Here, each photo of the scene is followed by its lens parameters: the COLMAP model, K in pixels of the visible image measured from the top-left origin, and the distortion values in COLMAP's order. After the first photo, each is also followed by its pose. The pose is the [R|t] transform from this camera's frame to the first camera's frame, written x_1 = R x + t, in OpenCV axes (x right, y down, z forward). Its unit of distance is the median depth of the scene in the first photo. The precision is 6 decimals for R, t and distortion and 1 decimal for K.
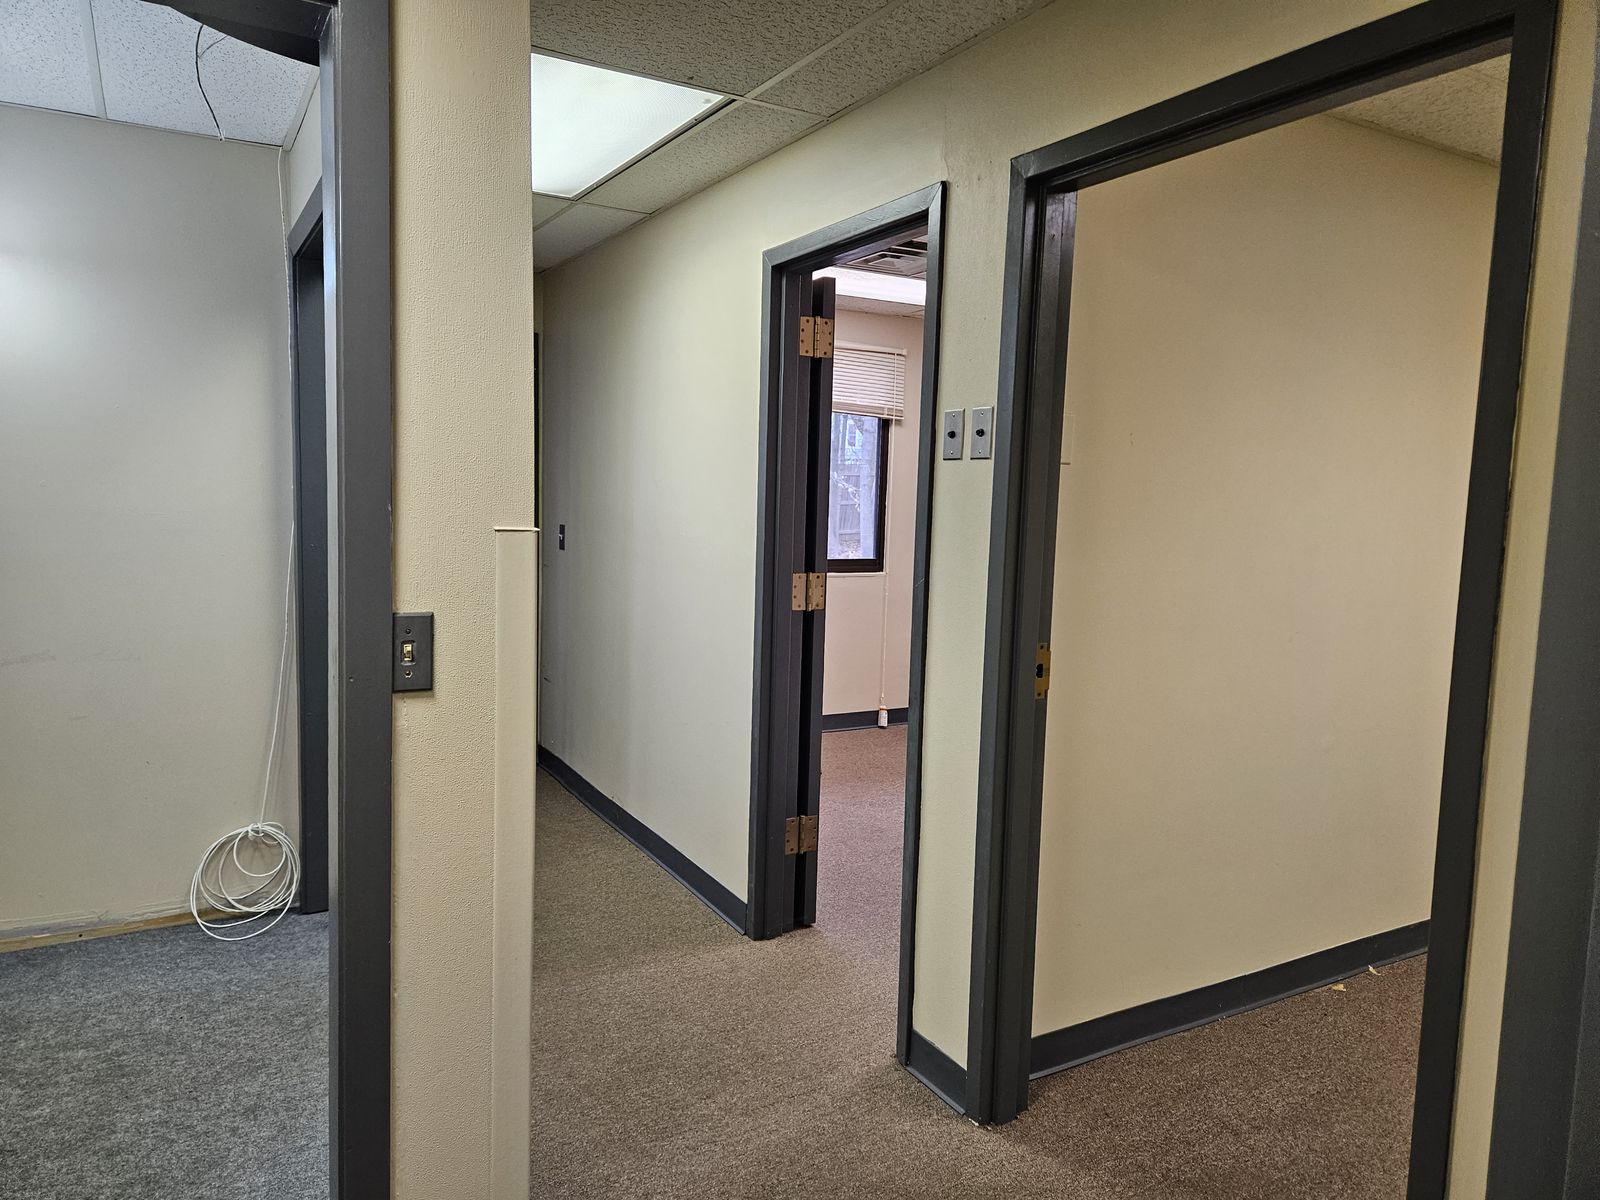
lens RADIAL K [[1065.9, 0, 800.0], [0, 1065.9, 600.0], [0, 0, 1]] dist [0.103175, -0.093947]
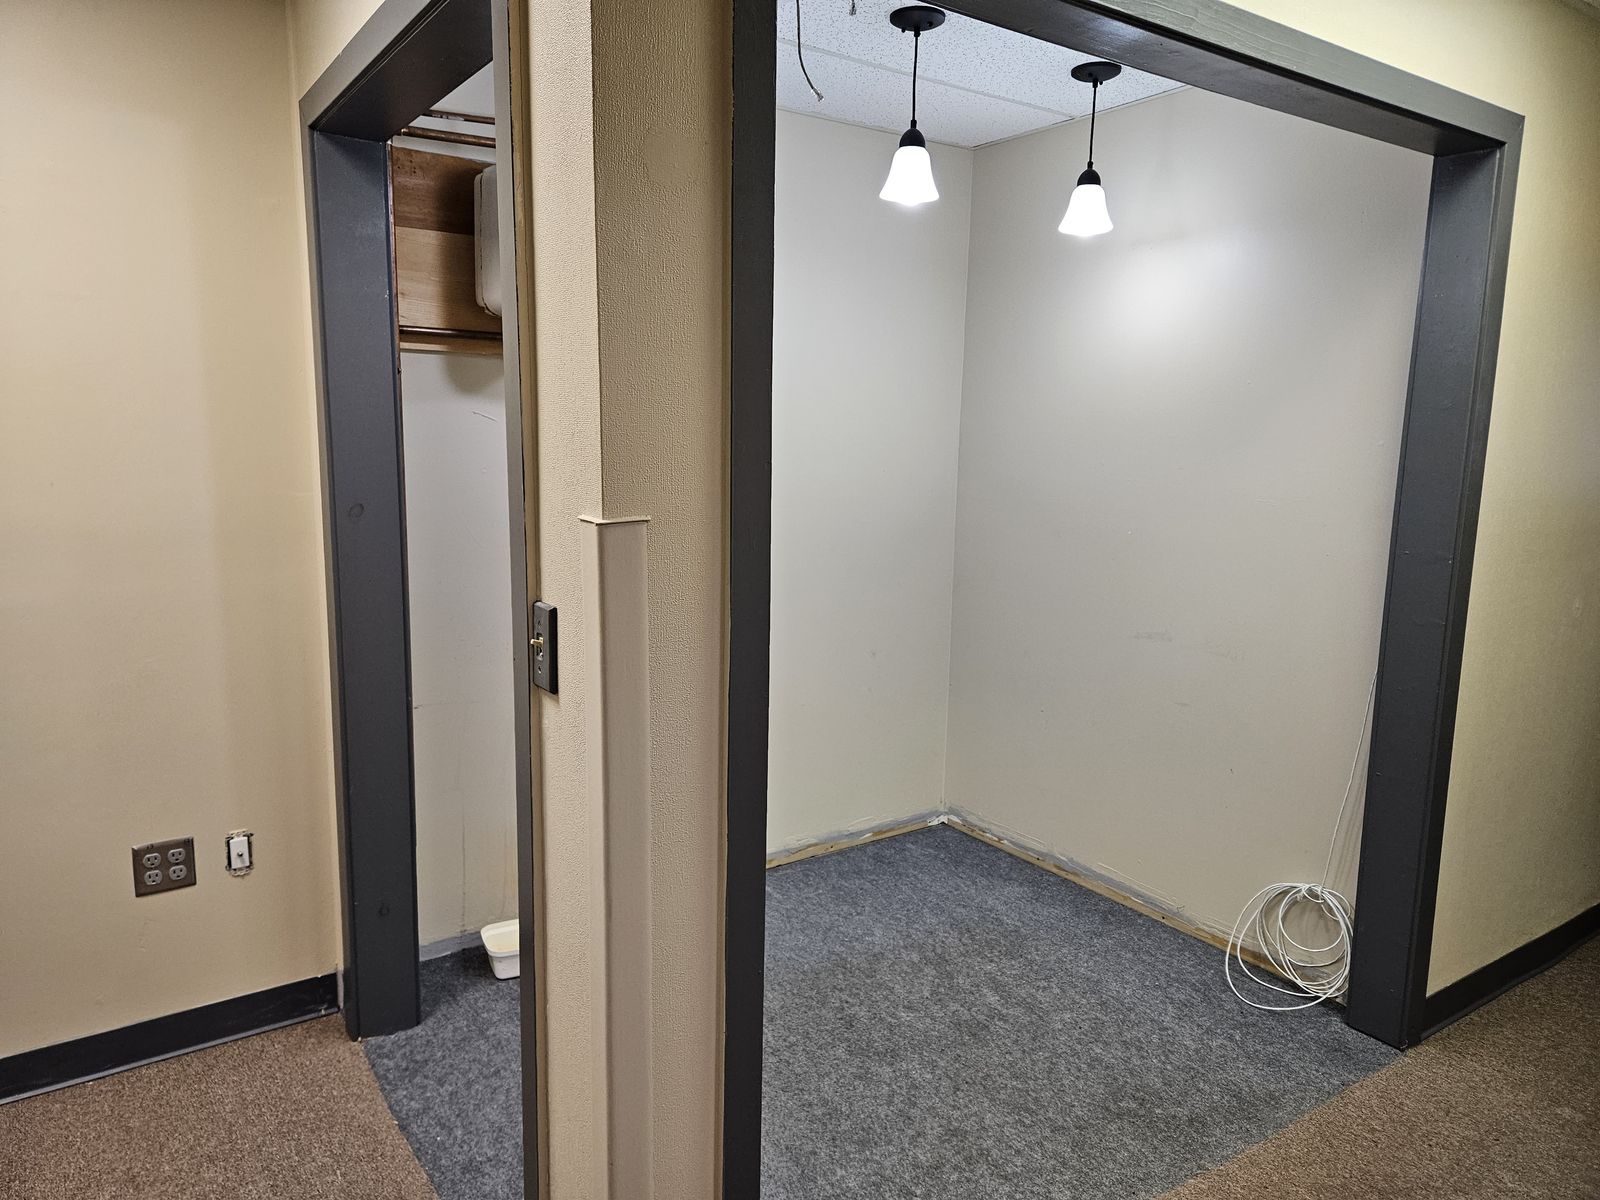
lens RADIAL K [[1067.1, 0, 795.3], [0, 1067.1, 596.1], [0, 0, 1]] dist [0.079321, -0.058588]
pose [[0.085526, 0.127073, -0.988199, 0.311085], [-0.121333, 0.985780, 0.116261, -0.070849], [0.988921, 0.109957, 0.099728, 0.647123]]
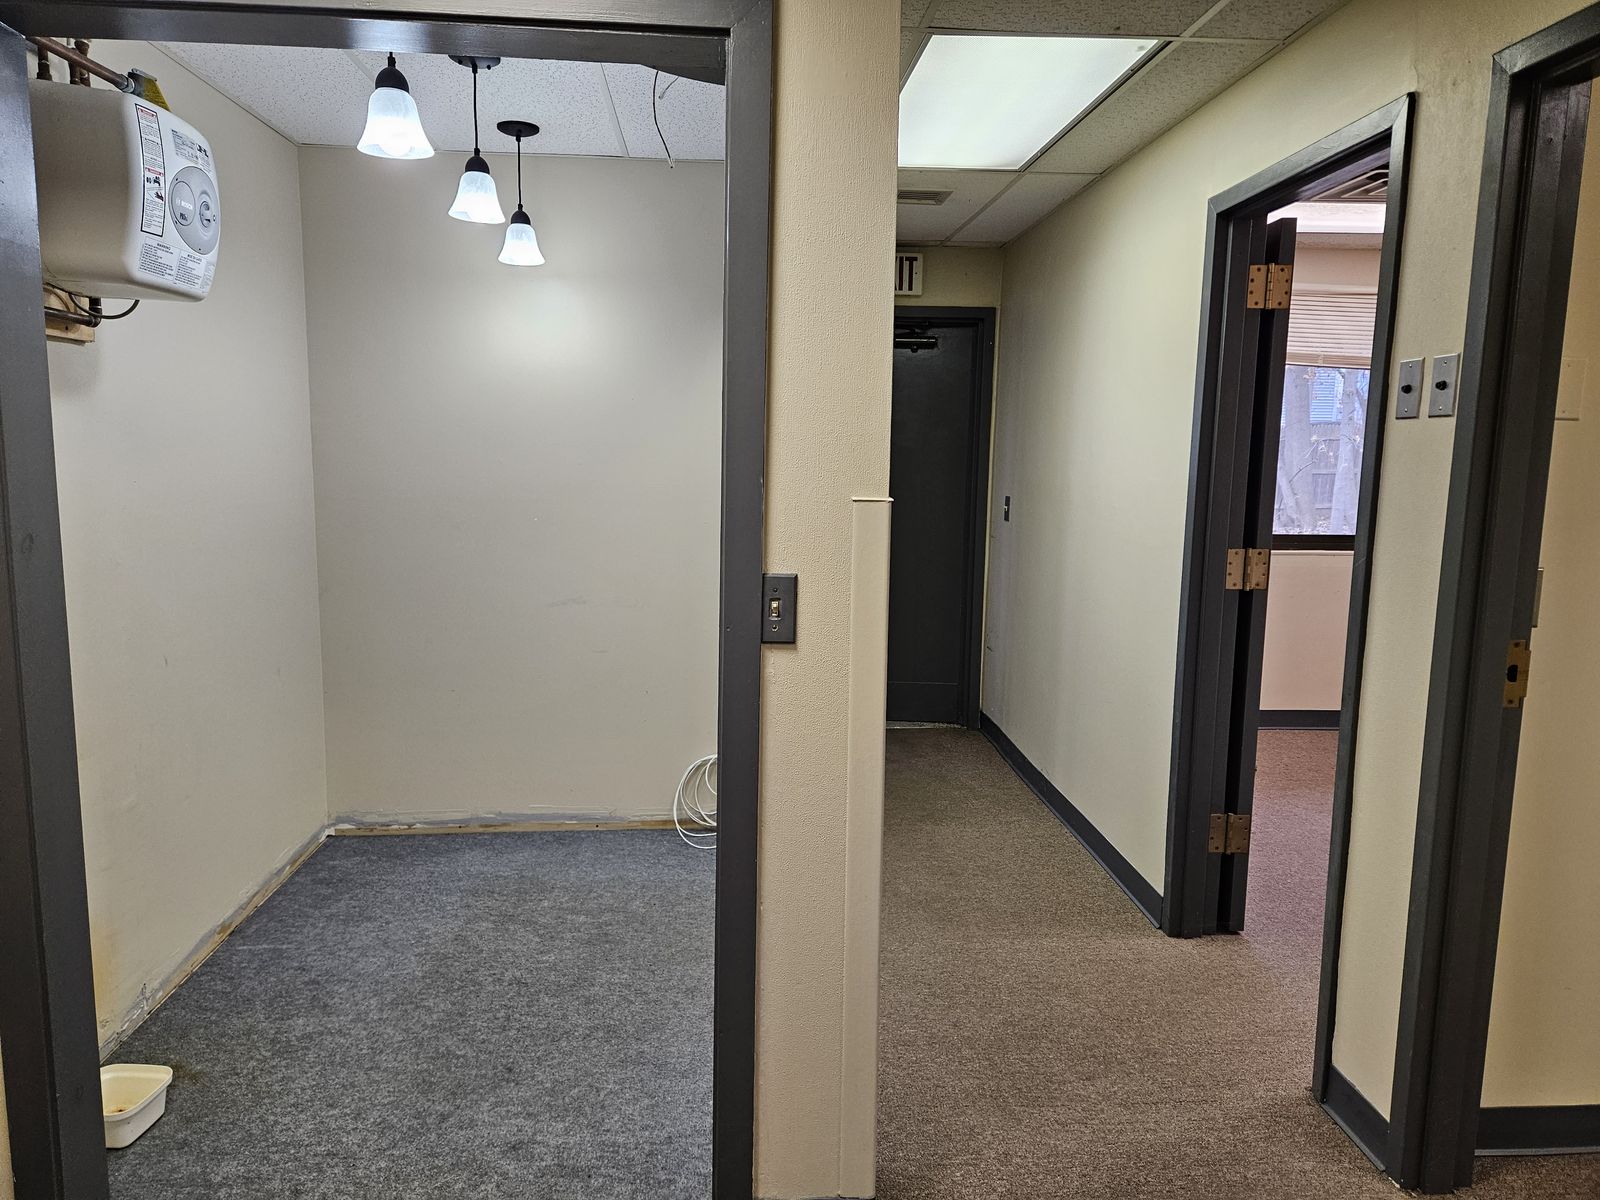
lens RADIAL K [[1067.1, 0, 795.3], [0, 1067.1, 596.1], [0, 0, 1]] dist [0.079321, -0.058588]
pose [[0.898406, 0.044105, -0.436946, 0.081738], [-0.034528, 0.998958, 0.029841, 0.000937], [0.437807, -0.011722, 0.898993, 0.005538]]
